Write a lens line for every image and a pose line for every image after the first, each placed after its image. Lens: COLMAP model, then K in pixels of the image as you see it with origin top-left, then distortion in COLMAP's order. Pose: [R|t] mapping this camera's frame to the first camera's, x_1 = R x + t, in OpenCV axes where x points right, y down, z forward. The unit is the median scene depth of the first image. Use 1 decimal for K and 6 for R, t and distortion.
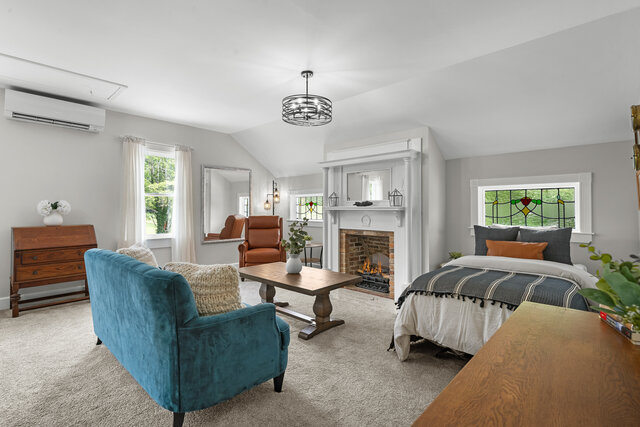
lens RADIAL K [[301.5, 0, 321.2], [0, 301.5, 212.5], [0, 0, 1]] dist [0.002509, -0.000018]
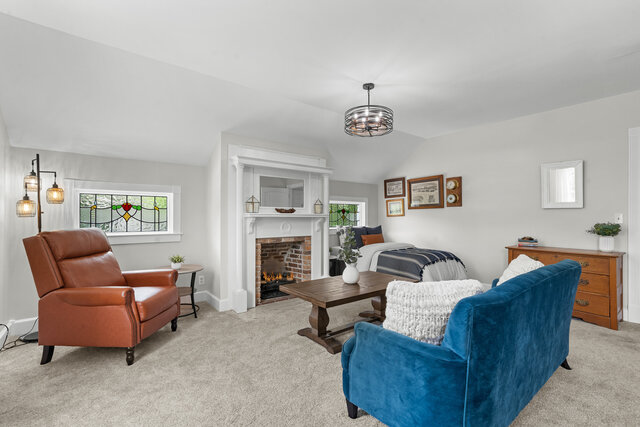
lens RADIAL K [[288.2, 0, 321.7], [0, 288.2, 215.0], [0, 0, 1]] dist [0.002275, 0.000356]
pose [[0.174019, 0.001245, 0.984742, -0.742088], [0.006073, 0.999979, -0.002337, -0.011269], [-0.984724, 0.006387, 0.174008, 0.681424]]
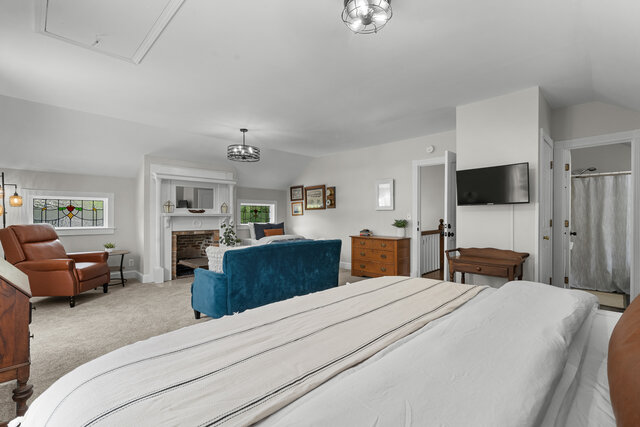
lens RADIAL K [[288.2, 0, 321.5], [0, 288.2, 213.8], [0, 0, 1]] dist [0.002275, 0.000356]
pose [[0.056226, 0.001638, 0.998417, -1.089421], [0.005593, 0.999982, -0.001956, -0.011335], [-0.998402, 0.005694, 0.056216, 0.339826]]
